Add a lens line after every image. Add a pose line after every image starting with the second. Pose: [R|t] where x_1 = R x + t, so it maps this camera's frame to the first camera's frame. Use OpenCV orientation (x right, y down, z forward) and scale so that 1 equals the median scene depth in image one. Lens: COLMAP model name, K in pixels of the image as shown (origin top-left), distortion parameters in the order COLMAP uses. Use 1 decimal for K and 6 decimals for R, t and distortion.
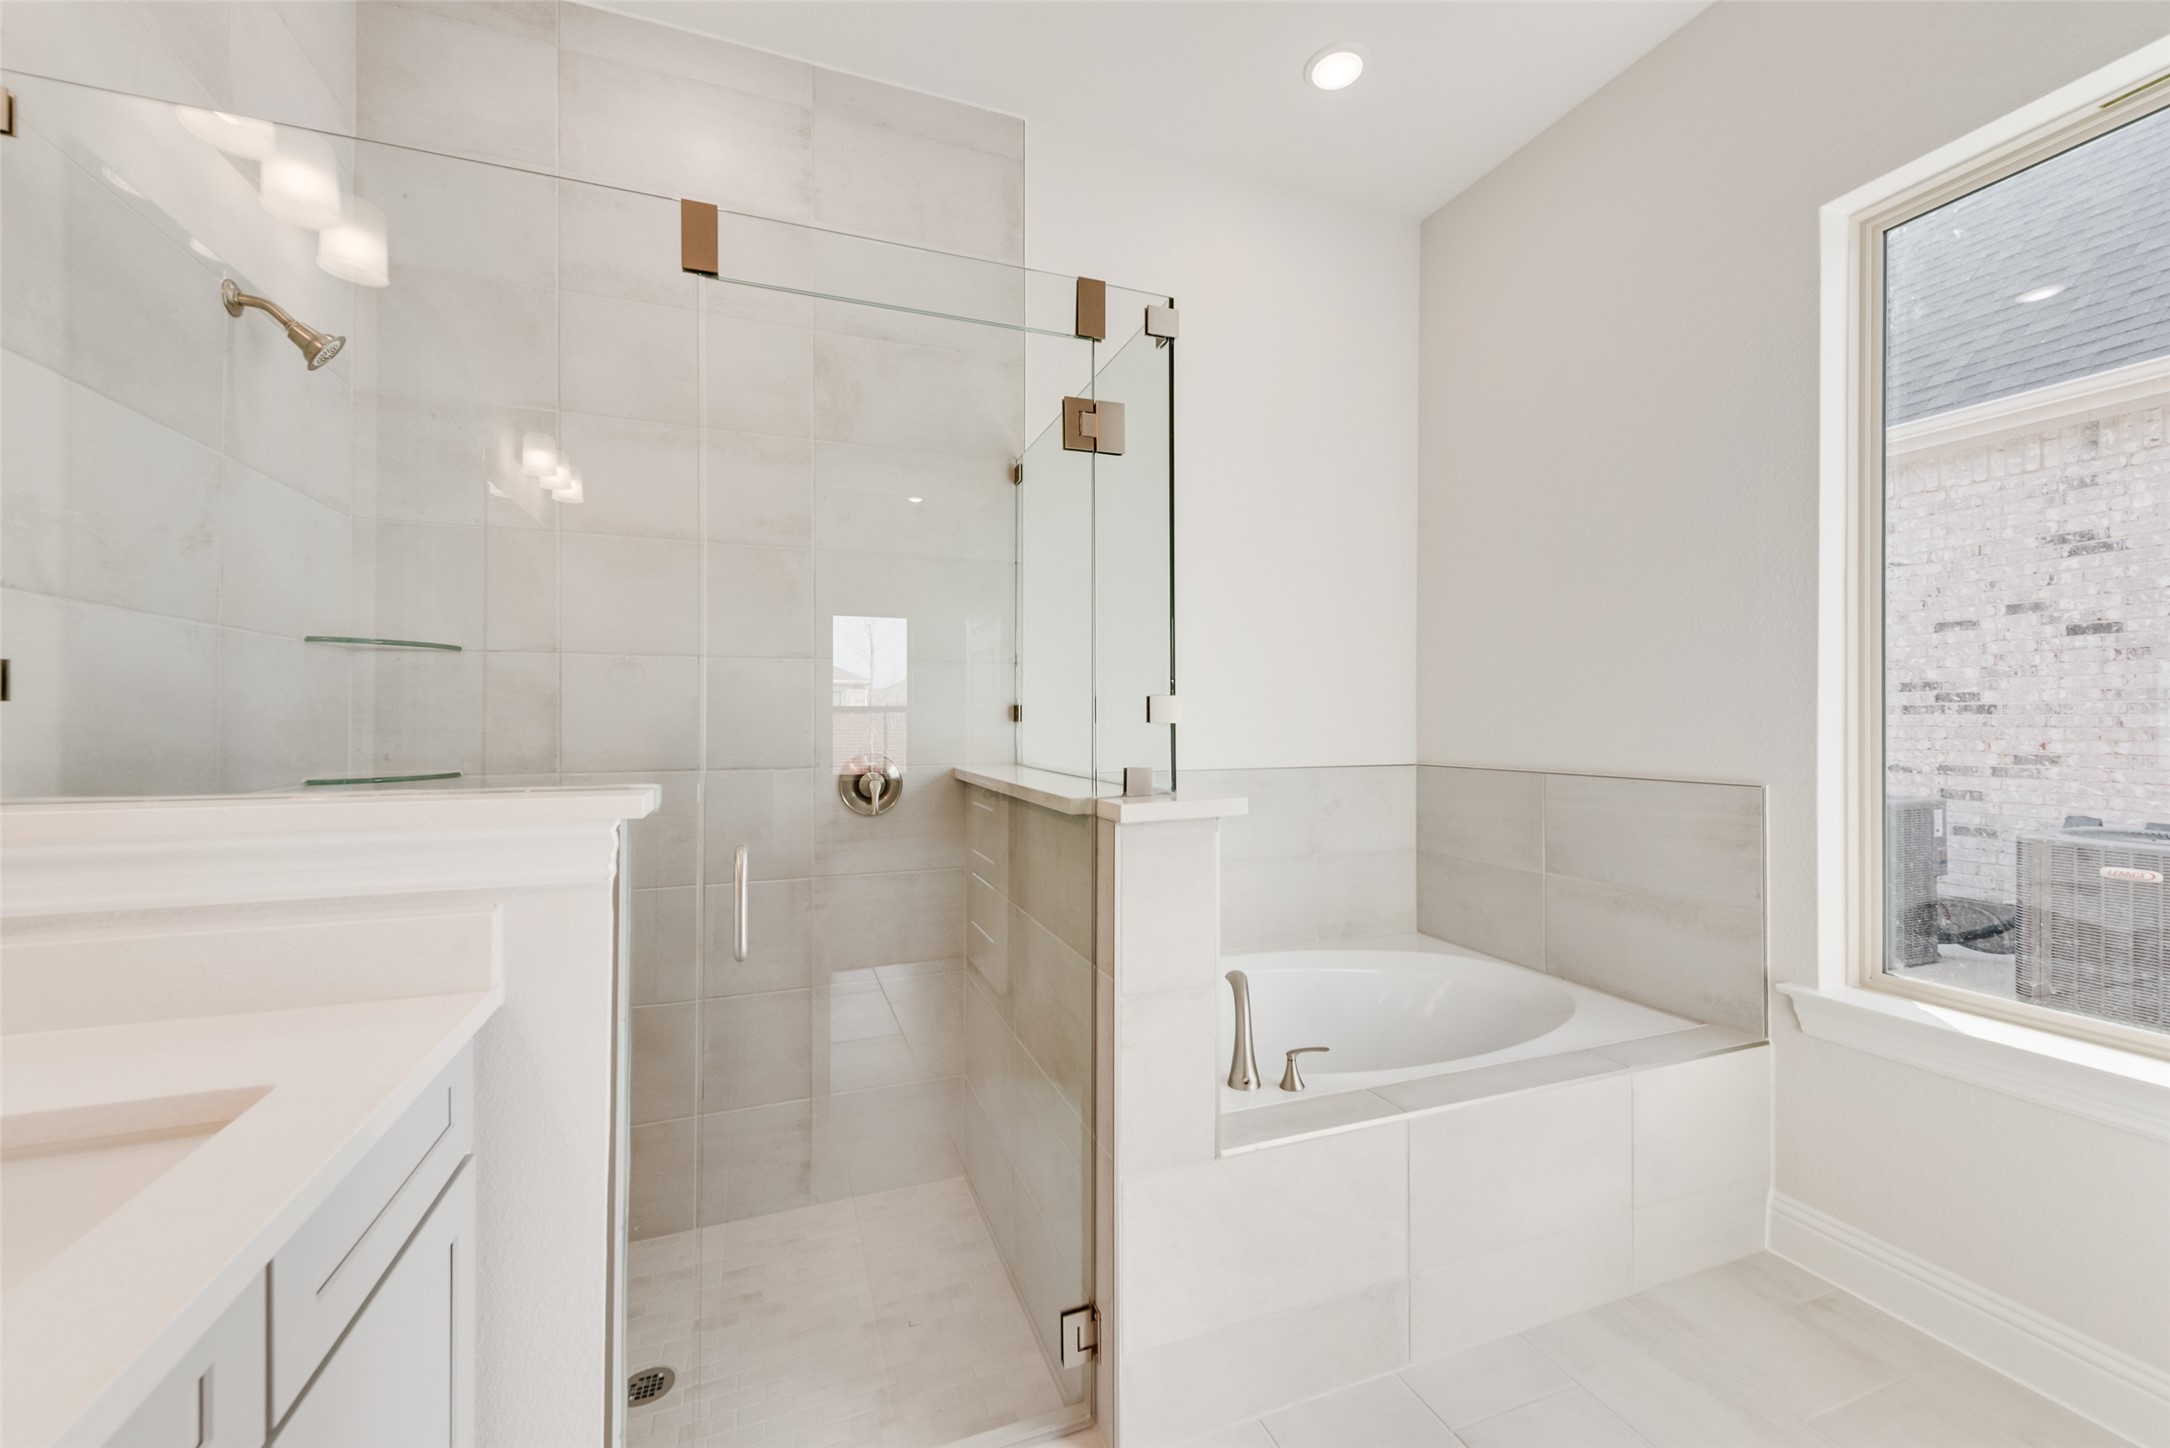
lens RADIAL K [[863.7, 0, 1085.6], [0, 863.7, 712.9], [0, 0, 1]] dist [0.003008, 0.000205]
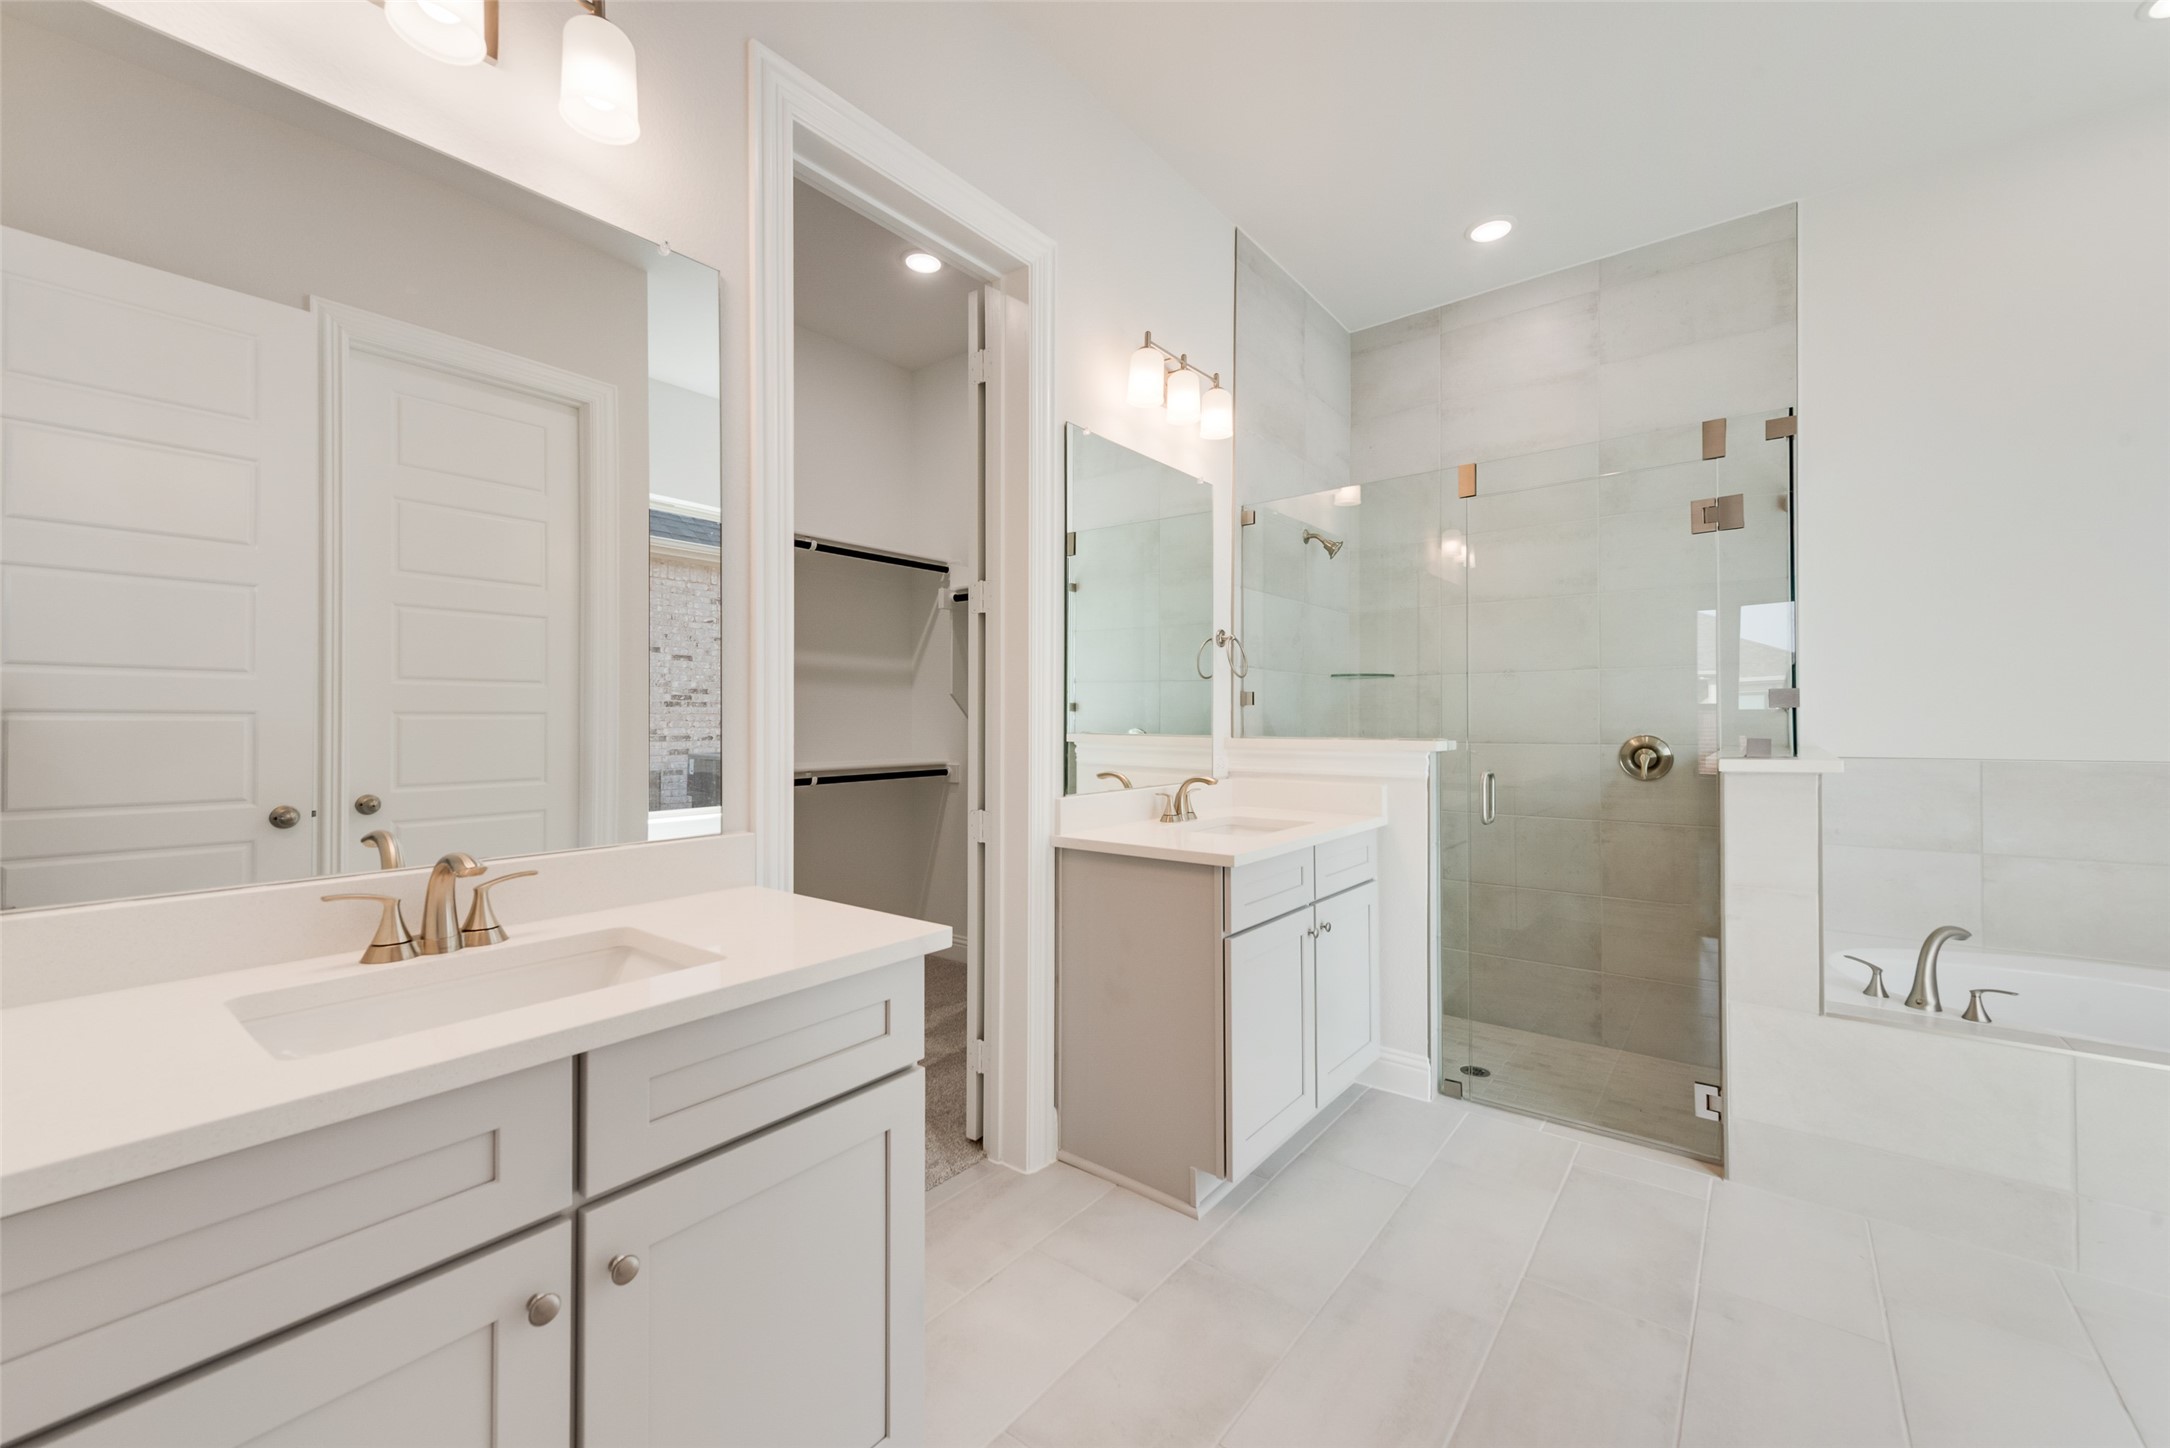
lens RADIAL K [[863.7, 0, 1085.6], [0, 863.7, 712.9], [0, 0, 1]] dist [0.003008, 0.000205]
pose [[0.514146, -0.013086, -0.857603, 0.629485], [0.005571, 0.999913, -0.011917, 0.026805], [0.857685, 0.001349, 0.514174, -0.633799]]
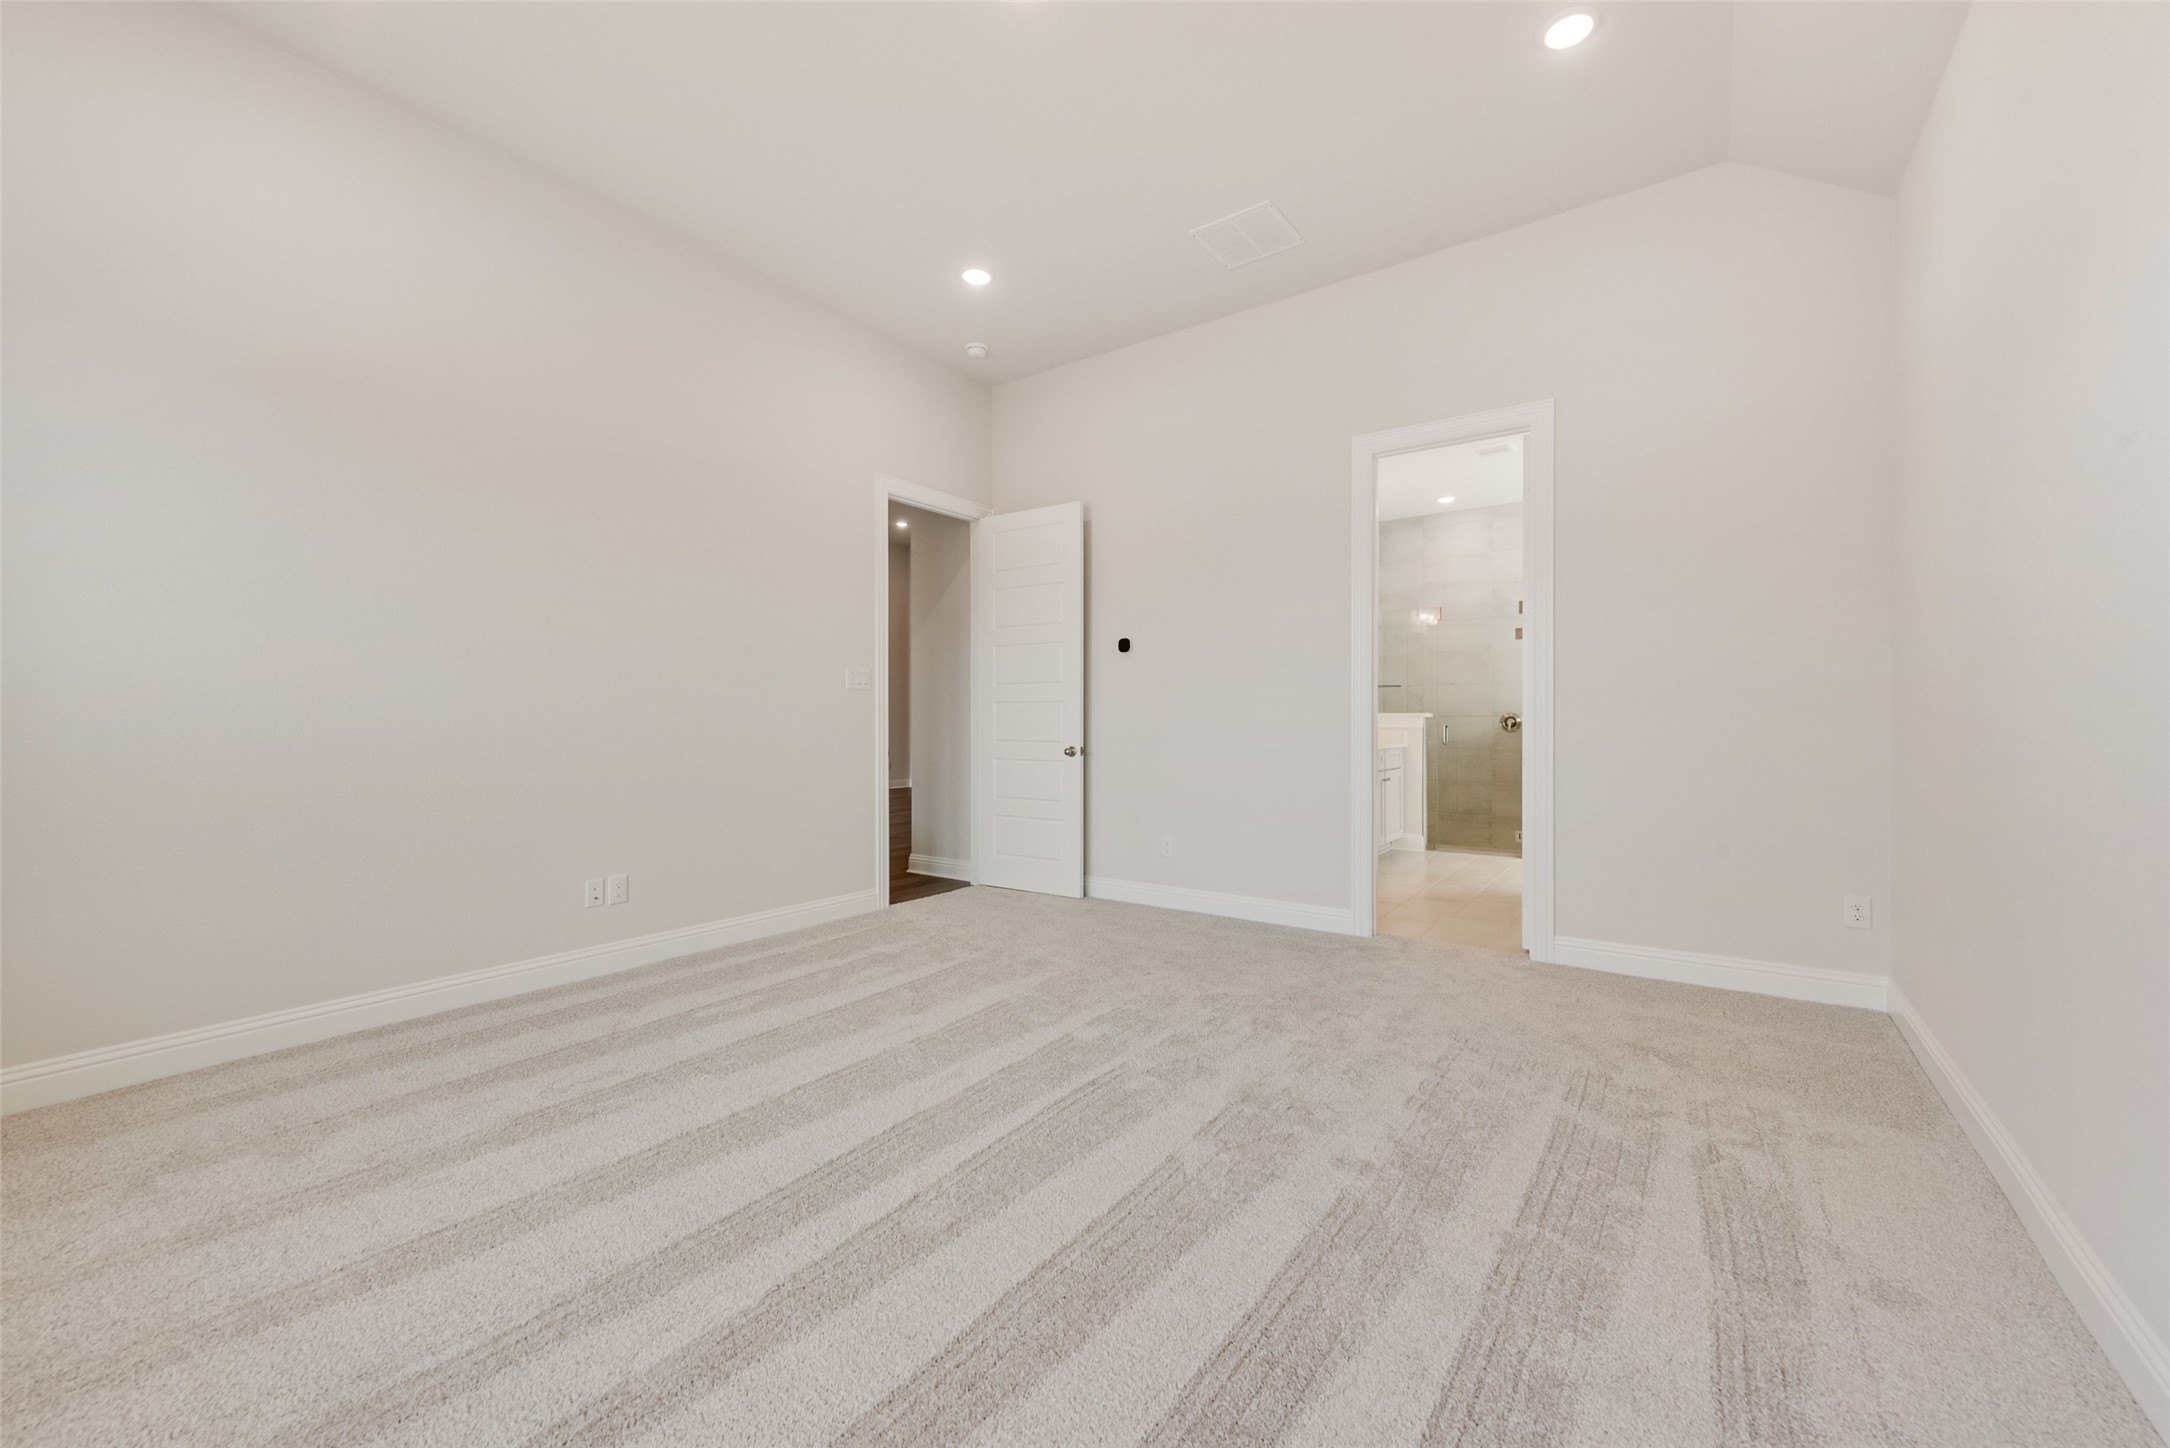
lens RADIAL K [[863.7, 0, 1085.6], [0, 863.7, 712.9], [0, 0, 1]] dist [0.003008, 0.000205]
pose [[0.557101, -0.007883, -0.830407, 2.025388], [0.003035, 0.999968, -0.007456, 0.084441], [0.830439, 0.001633, 0.557107, -2.767231]]
